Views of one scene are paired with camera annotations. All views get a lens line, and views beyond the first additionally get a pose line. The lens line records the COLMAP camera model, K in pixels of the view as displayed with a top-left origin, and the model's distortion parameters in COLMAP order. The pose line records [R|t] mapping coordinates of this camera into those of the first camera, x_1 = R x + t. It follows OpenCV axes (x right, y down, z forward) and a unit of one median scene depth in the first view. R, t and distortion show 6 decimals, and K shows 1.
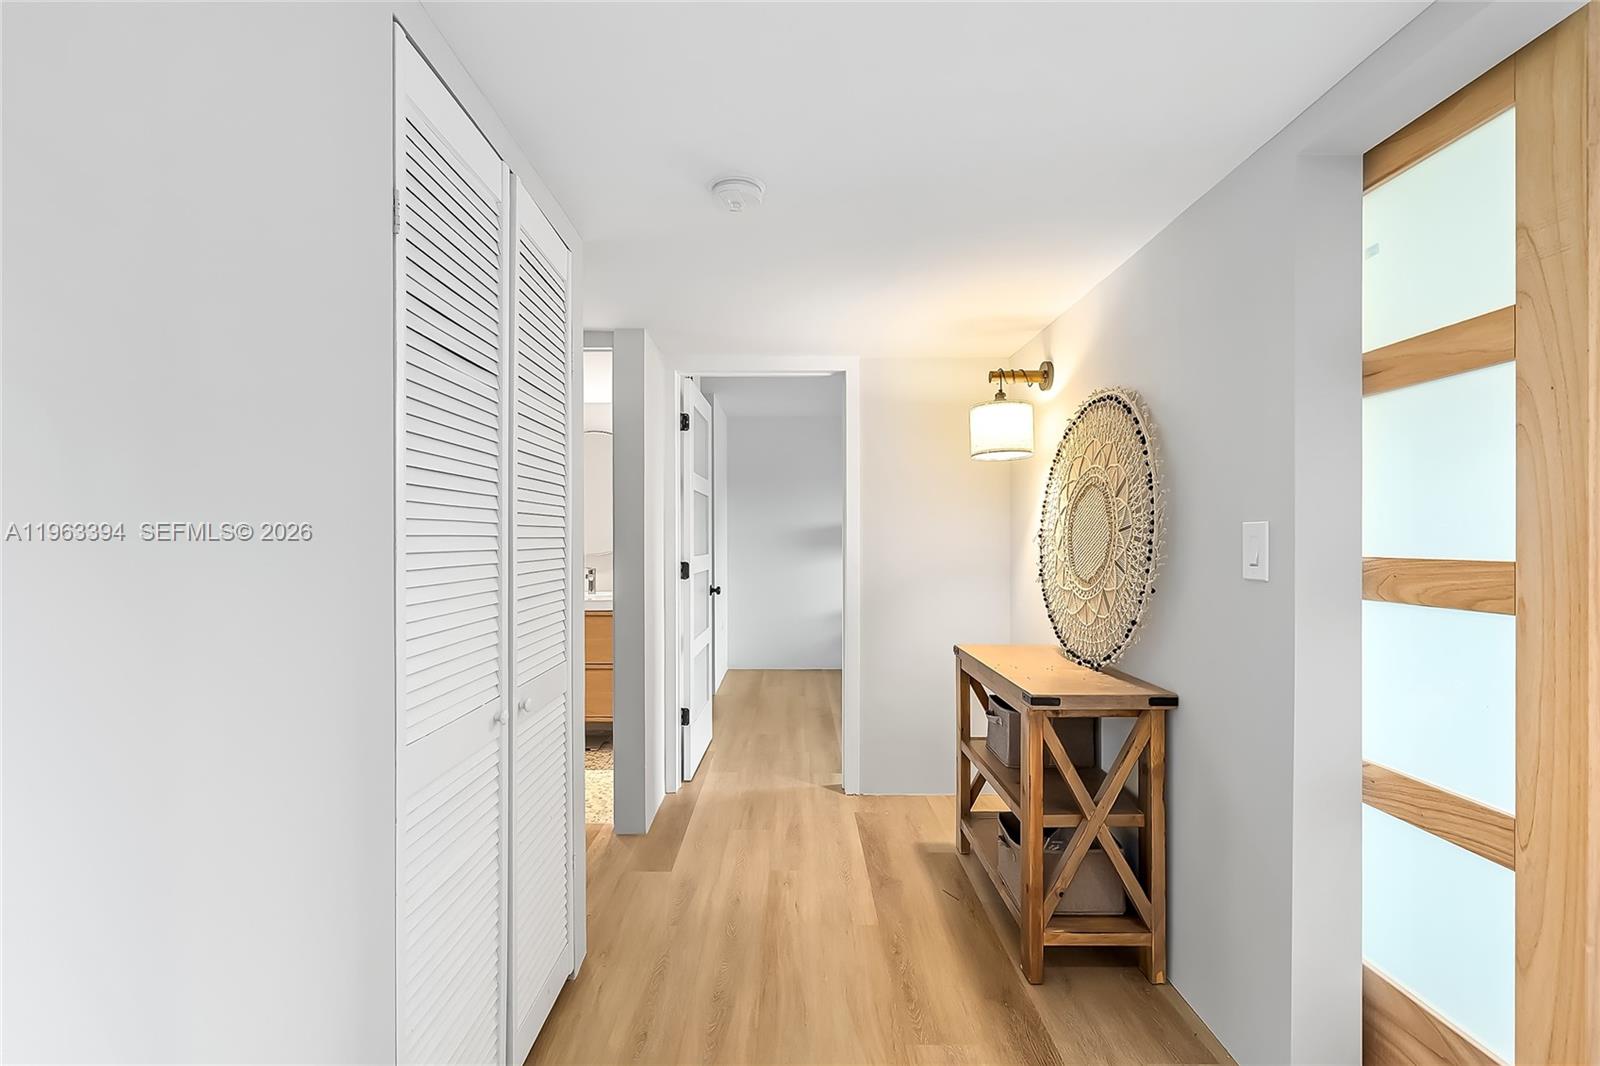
lens RADIAL K [[755.3, 0, 801.7], [0, 755.3, 538.0], [0, 0, 1]] dist [0.000291, 0.000450]
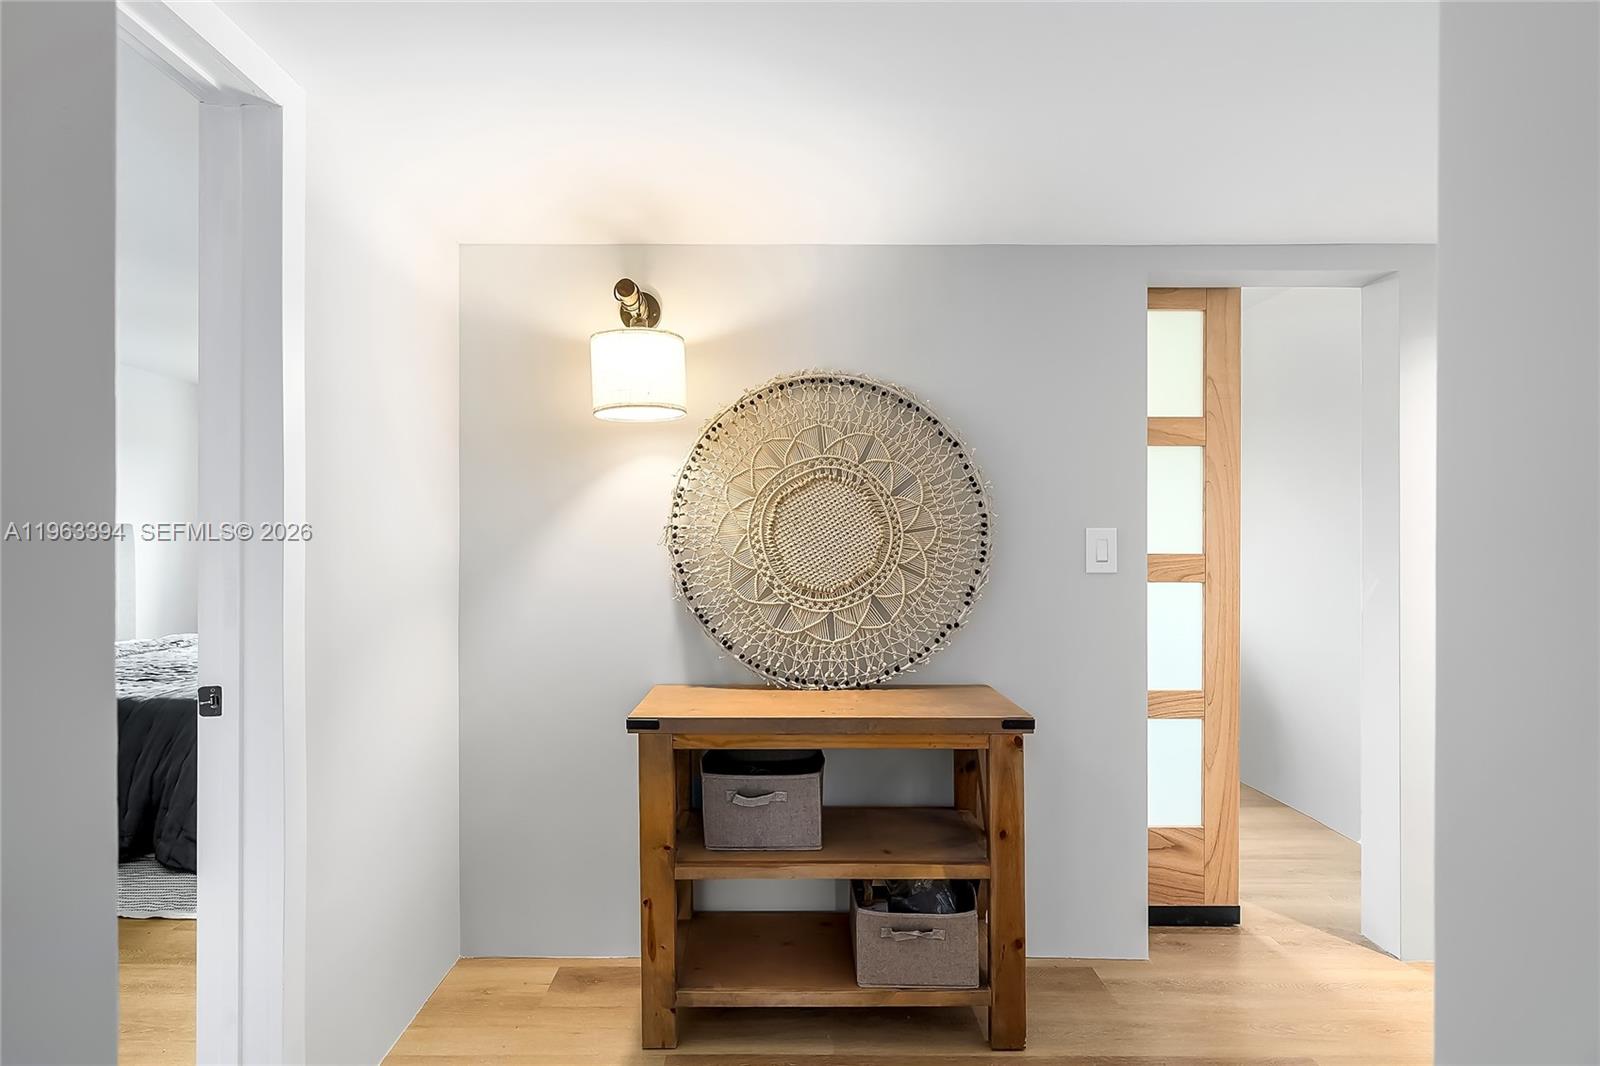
lens RADIAL K [[722.2, 0, 765.2], [0, 722.2, 538.0], [0, 0, 1]] dist [-0.000439, 0.000477]
pose [[0.014943, 0.001474, 0.999887, -0.517456], [-0.003697, 0.999992, -0.001419, -0.000458], [-0.999882, -0.003675, 0.014949, 1.237159]]
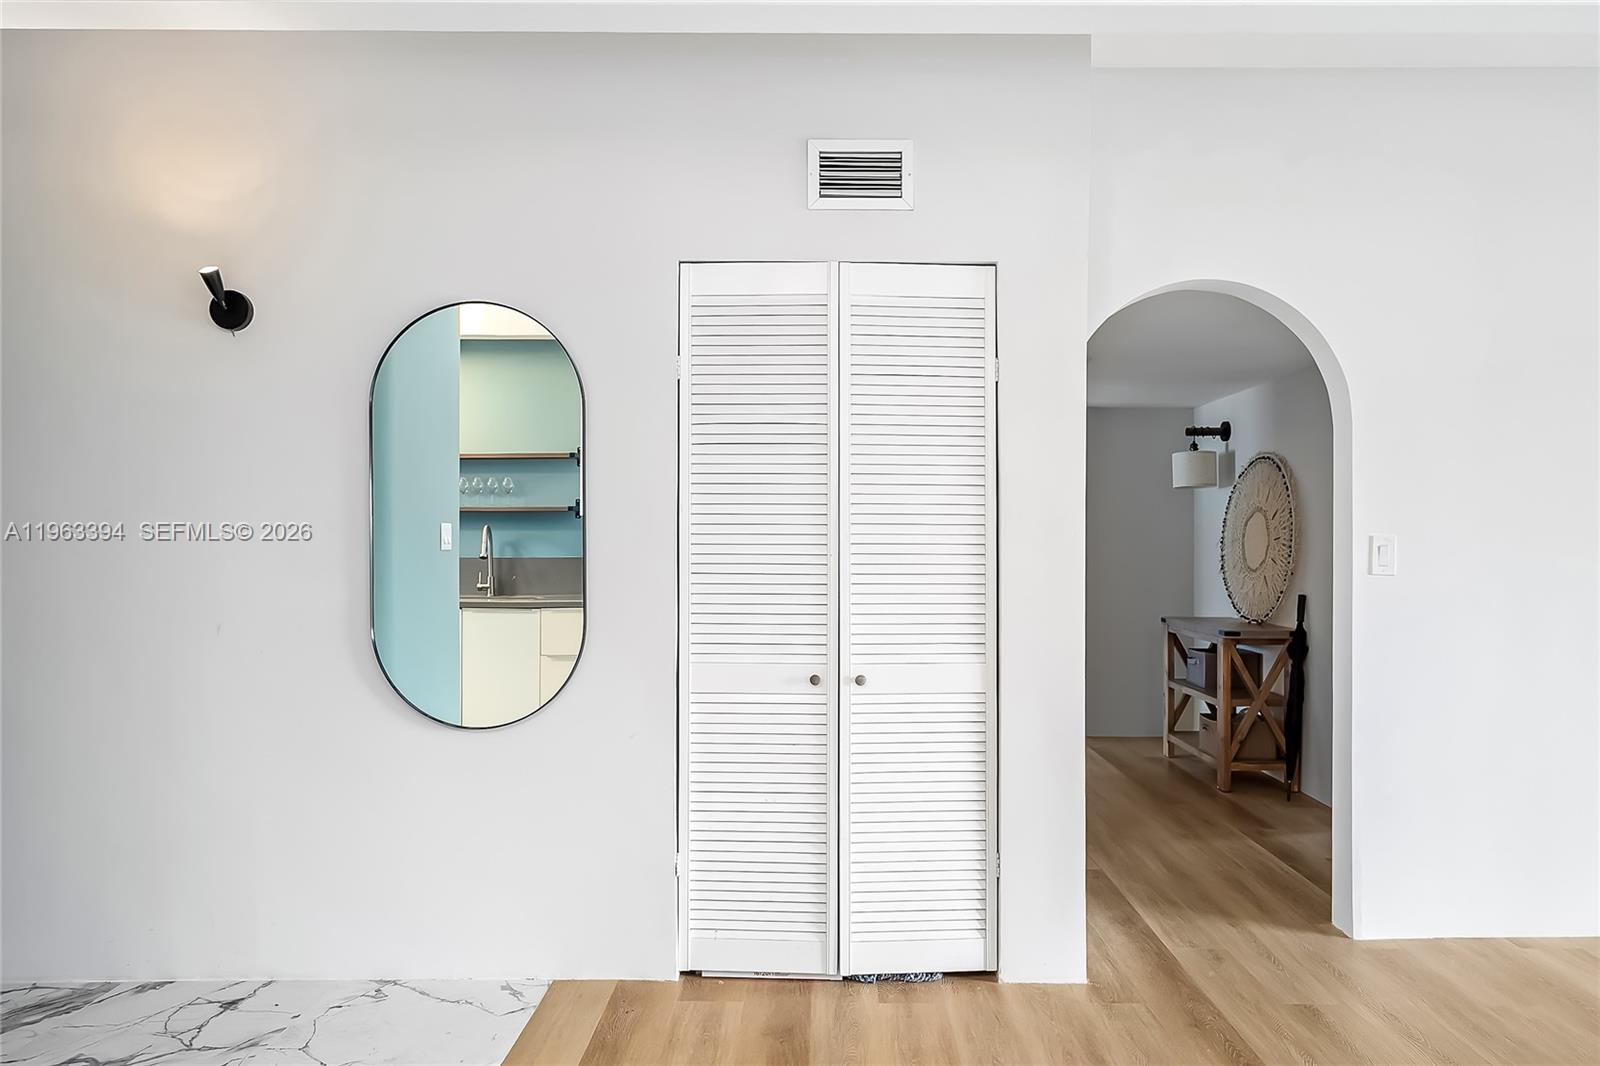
lens RADIAL K [[1059.6, 0, 828.3], [0, 1059.6, 537.5], [0, 0, 1]] dist [-0.001904, 0.000202]
pose [[0.999947, 0.002269, -0.010015, -0.599099], [-0.002288, 0.999996, -0.001926, -0.008601], [0.010010, 0.001949, 0.999948, -1.495621]]
